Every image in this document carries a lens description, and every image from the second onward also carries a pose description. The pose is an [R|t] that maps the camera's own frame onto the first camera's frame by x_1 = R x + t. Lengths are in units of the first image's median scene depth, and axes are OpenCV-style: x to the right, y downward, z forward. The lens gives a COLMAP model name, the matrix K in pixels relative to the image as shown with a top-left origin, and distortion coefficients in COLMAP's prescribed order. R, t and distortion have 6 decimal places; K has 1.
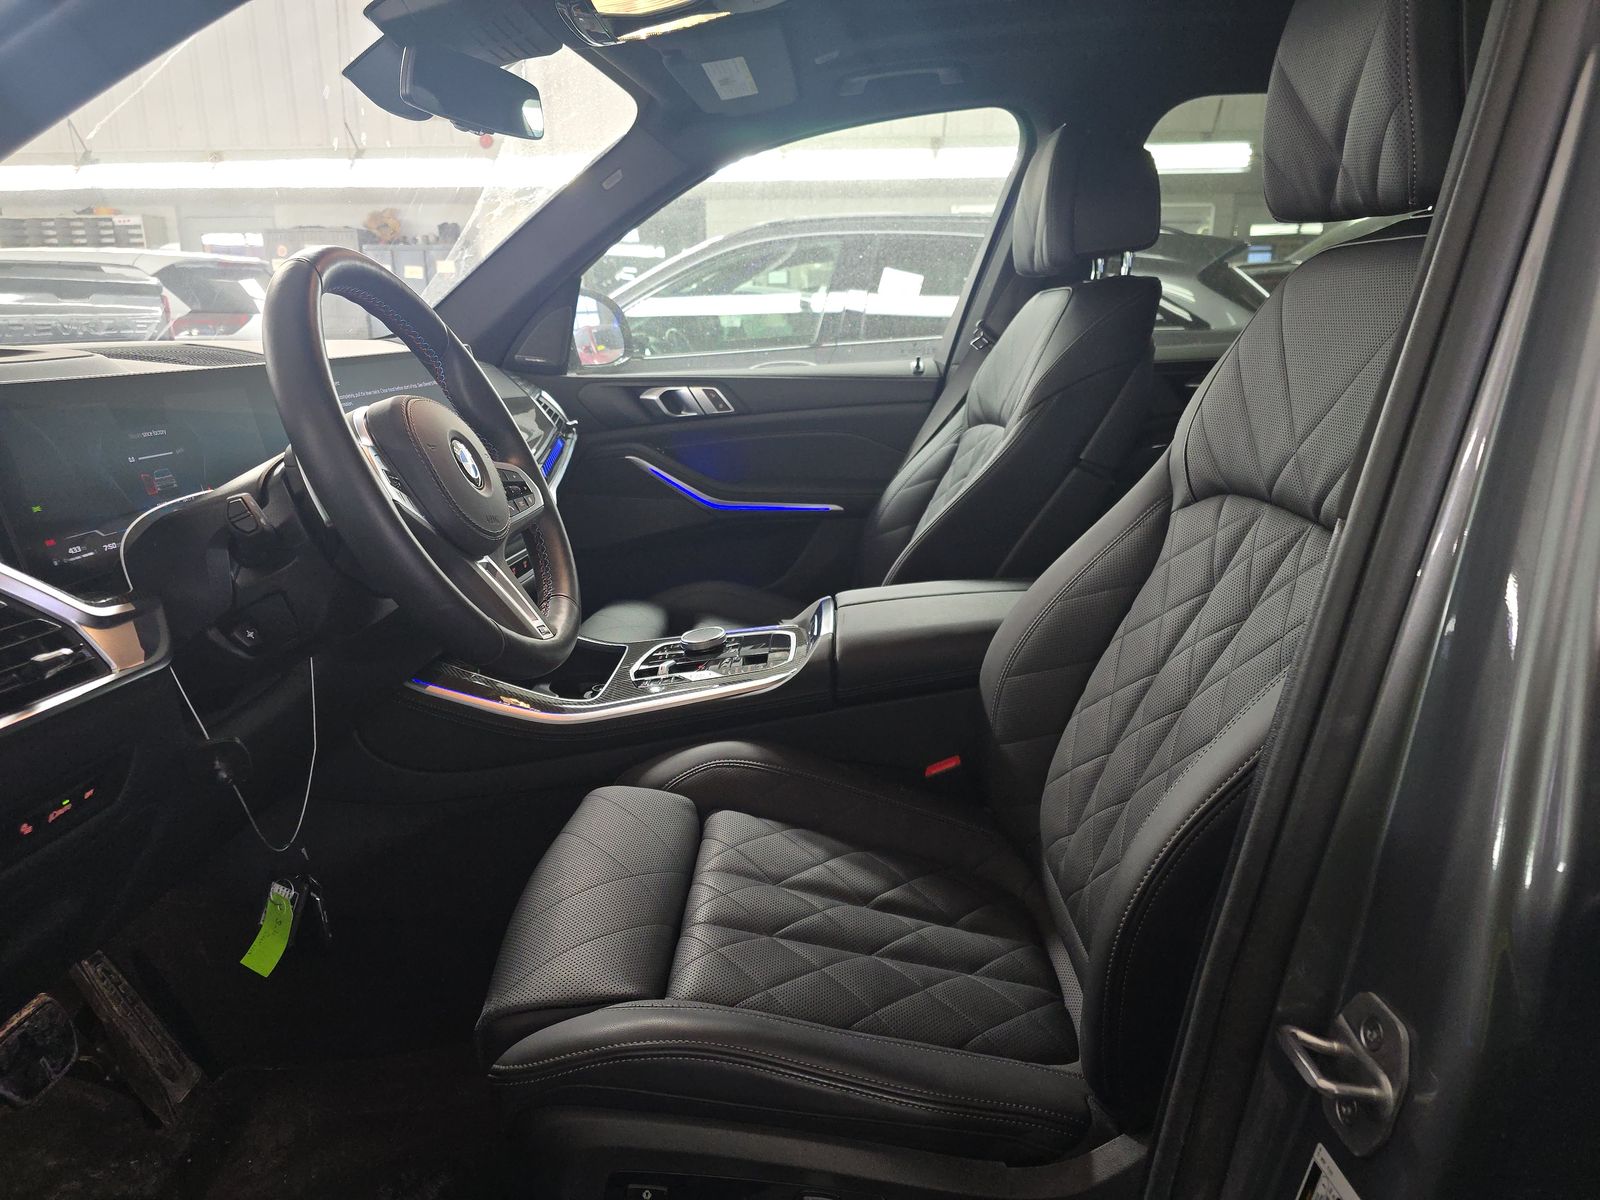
lens RADIAL K [[1054.1, 0, 800.0], [0, 1054.1, 600.0], [0, 0, 1]] dist [0.079433, -0.104594]
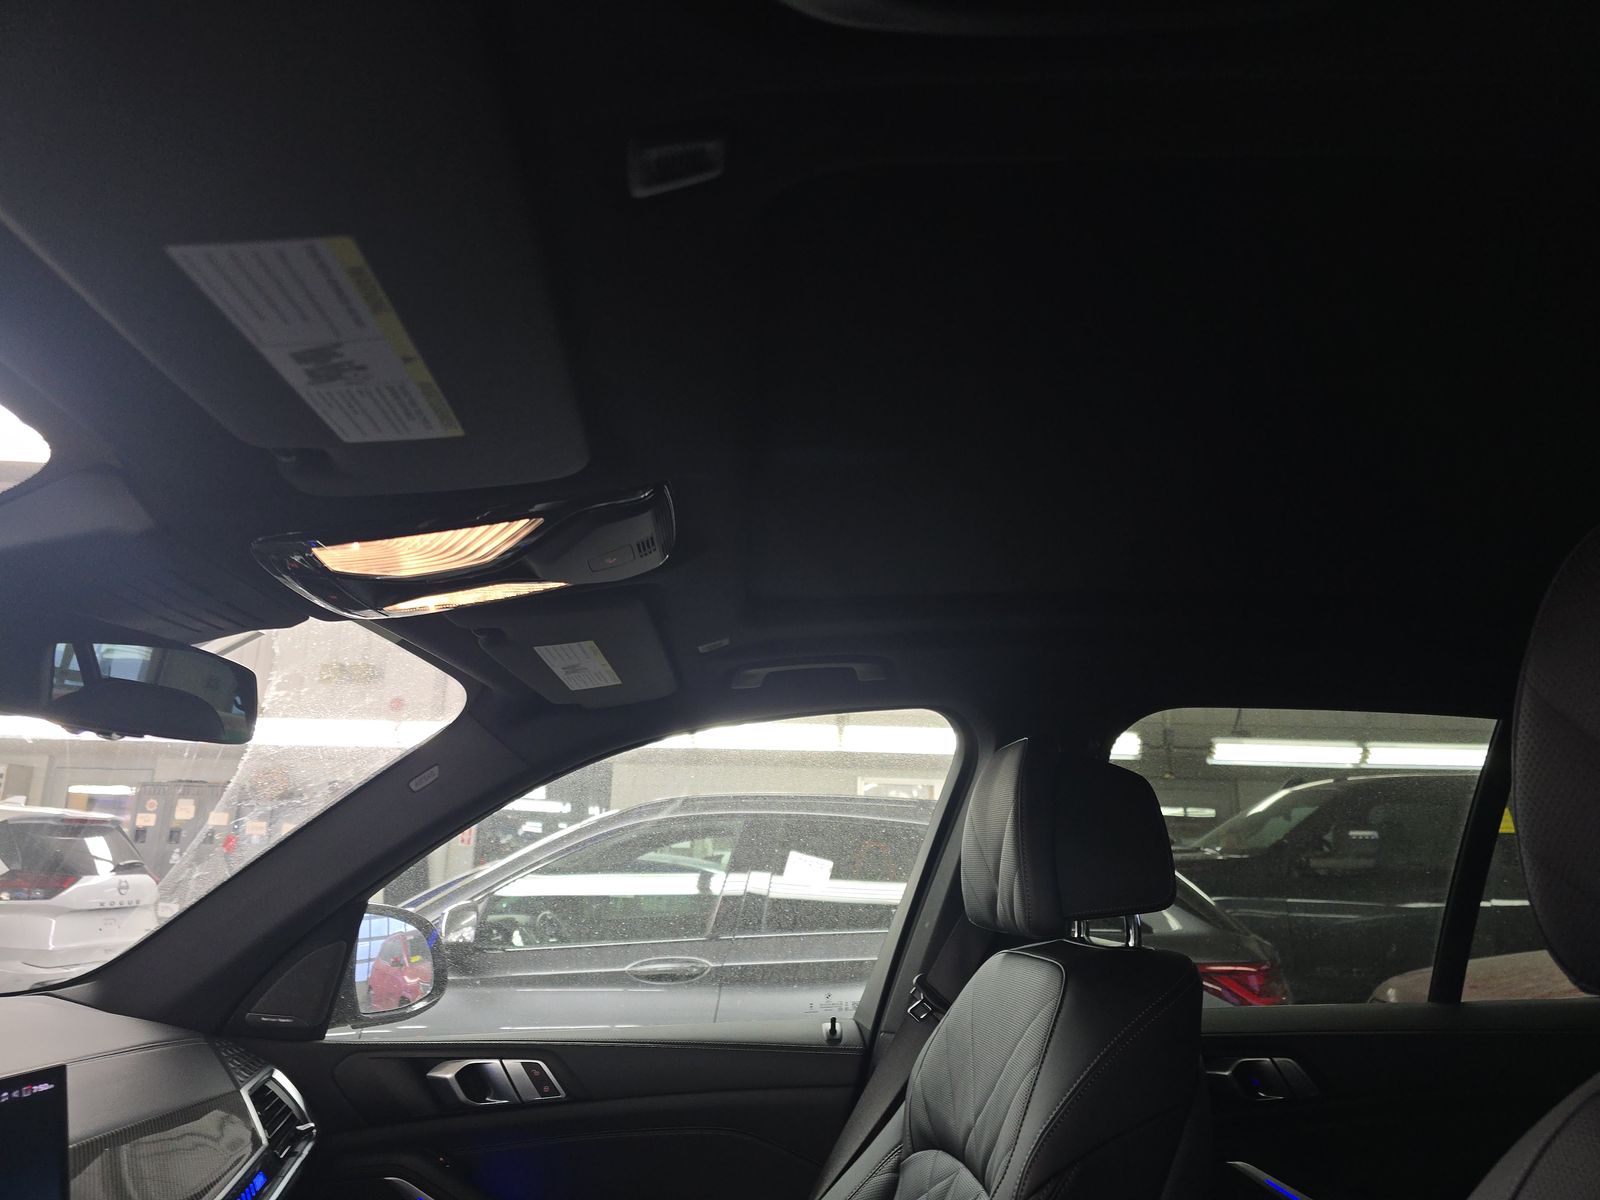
lens RADIAL K [[1054.1, 0, 800.0], [0, 1054.1, 600.0], [0, 0, 1]] dist [0.079433, -0.104594]
pose [[0.996218, 0.043166, 0.075410, 0.022252], [-0.000728, 0.871987, -0.489529, -0.121533], [-0.086888, 0.487623, 0.868720, 0.235298]]
